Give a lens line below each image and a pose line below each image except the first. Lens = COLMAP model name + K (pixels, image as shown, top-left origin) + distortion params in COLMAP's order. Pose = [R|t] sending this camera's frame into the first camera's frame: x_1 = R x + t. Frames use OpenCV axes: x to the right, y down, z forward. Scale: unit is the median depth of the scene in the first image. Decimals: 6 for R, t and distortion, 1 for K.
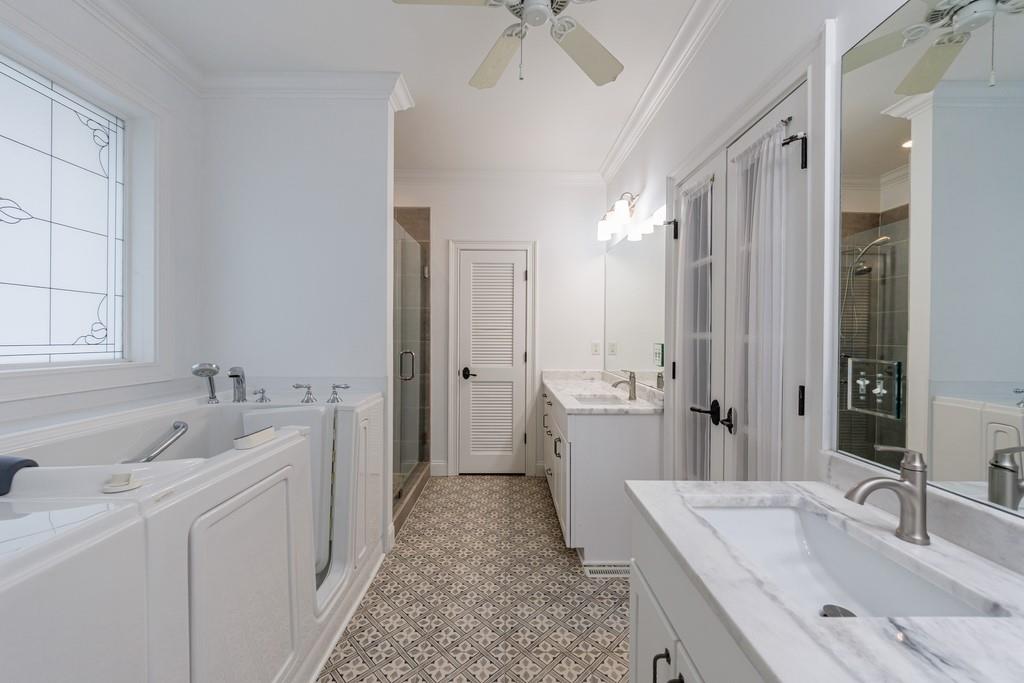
lens RADIAL K [[402.5, 0, 510.8], [0, 402.5, 338.6], [0, 0, 1]] dist [-0.000757, -0.000288]
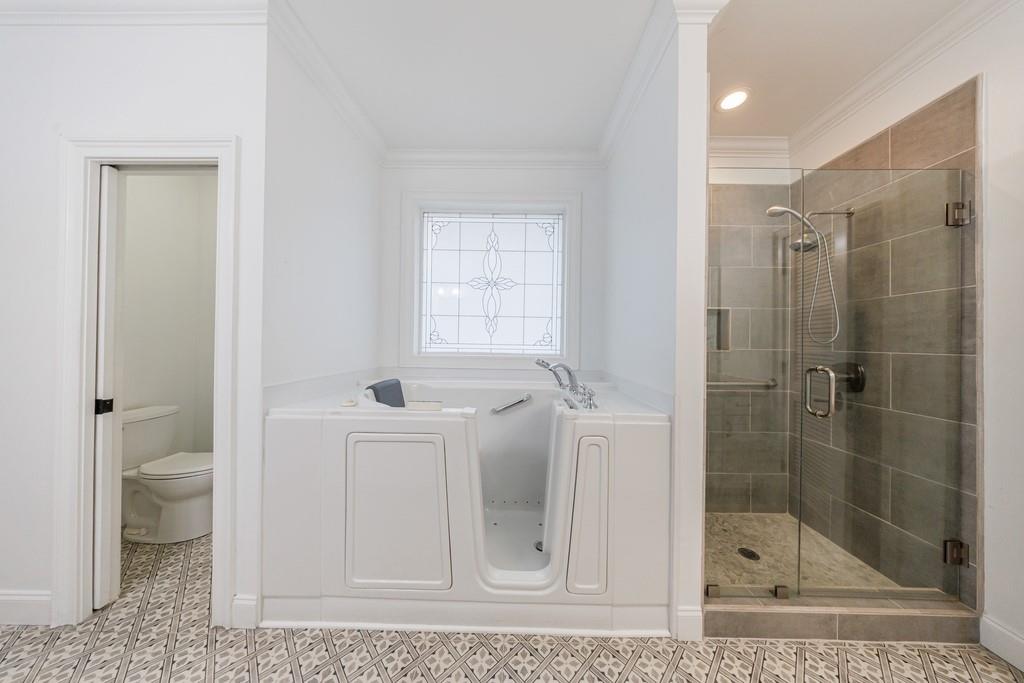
lens RADIAL K [[292.3, 0, 512.0], [0, 292.3, 341.5], [0, 0, 1]] dist [-0.000557, -0.000077]
pose [[-0.013853, -0.006186, -0.999885, 0.276142], [-0.021468, 0.999752, -0.005888, 0.006874], [0.999674, 0.021384, -0.013982, 0.836202]]
